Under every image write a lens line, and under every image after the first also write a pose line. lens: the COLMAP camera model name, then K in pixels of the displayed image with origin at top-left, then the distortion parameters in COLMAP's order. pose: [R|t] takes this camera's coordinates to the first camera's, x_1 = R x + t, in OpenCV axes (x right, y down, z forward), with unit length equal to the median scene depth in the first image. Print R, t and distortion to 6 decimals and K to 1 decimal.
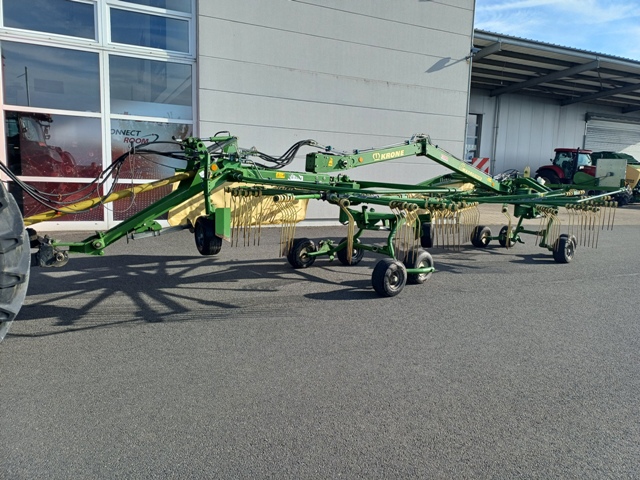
lens RADIAL K [[471.1, 0, 342.0], [0, 471.1, 238.0], [0, 0, 1]] dist [0.083529, -0.076858]
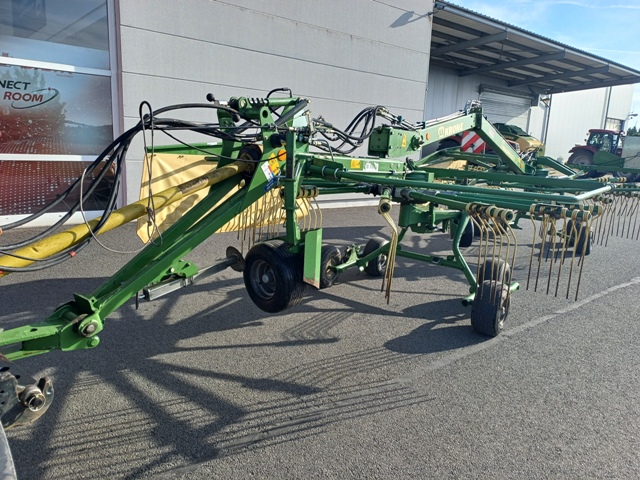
lens RADIAL K [[467.2, 0, 332.6], [0, 467.2, 238.5], [0, 0, 1]] dist [0.054840, -0.039013]
pose [[0.971416, -0.036258, 0.234598, -0.251336], [0.018843, 0.996926, 0.076054, -0.067087], [-0.236634, -0.069460, 0.969113, 0.329783]]
